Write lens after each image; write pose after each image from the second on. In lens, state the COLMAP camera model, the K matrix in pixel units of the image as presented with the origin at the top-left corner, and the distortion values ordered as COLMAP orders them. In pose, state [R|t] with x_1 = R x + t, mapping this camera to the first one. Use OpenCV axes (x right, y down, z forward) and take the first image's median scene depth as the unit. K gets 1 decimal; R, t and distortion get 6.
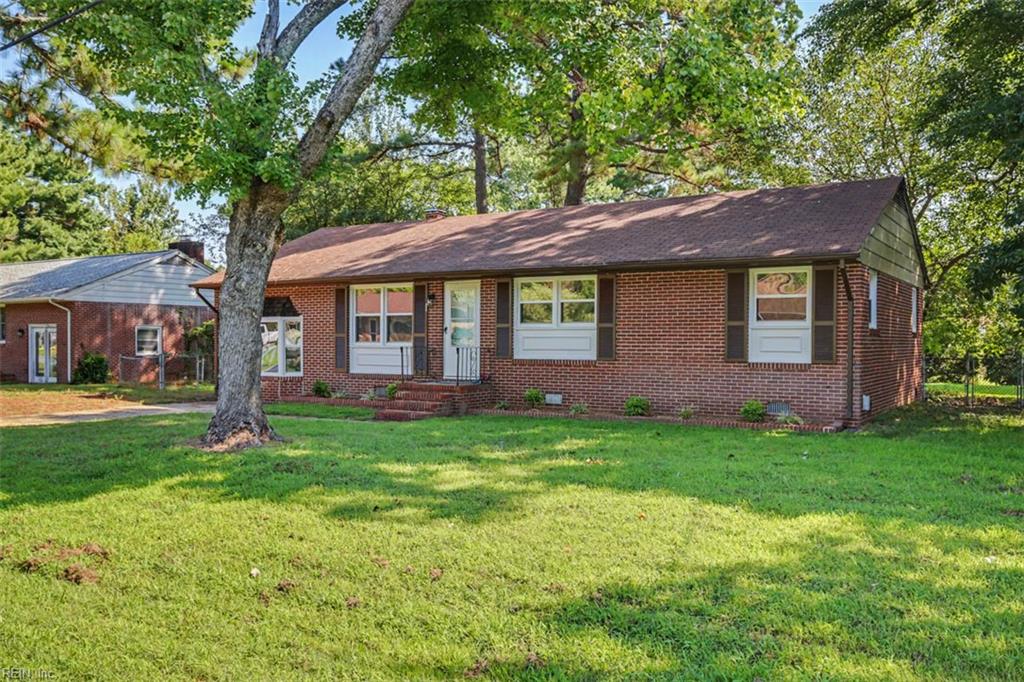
lens RADIAL K [[895.3, 0, 512.0], [0, 895.3, 341.0], [0, 0, 1]] dist [-0.015805, -0.003918]
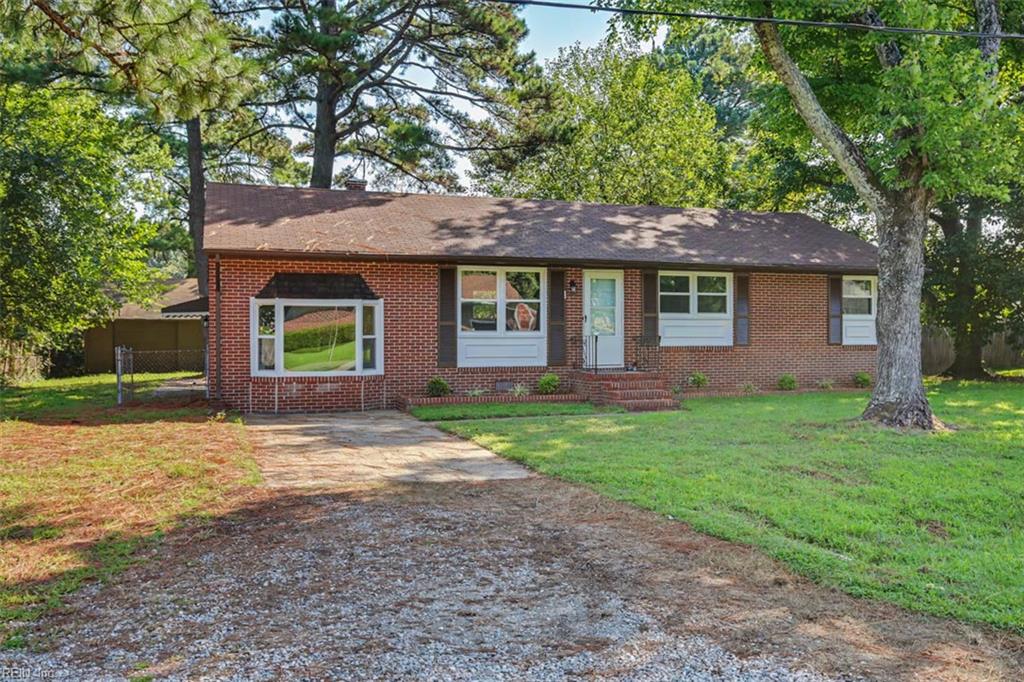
lens RADIAL K [[895.3, 0, 512.0], [0, 895.3, 341.0], [0, 0, 1]] dist [-0.015805, -0.003918]
pose [[0.602810, -0.009457, 0.797828, -0.937968], [0.004360, 0.999954, 0.008558, 0.003573], [-0.797873, -0.001681, 0.602824, 0.488342]]
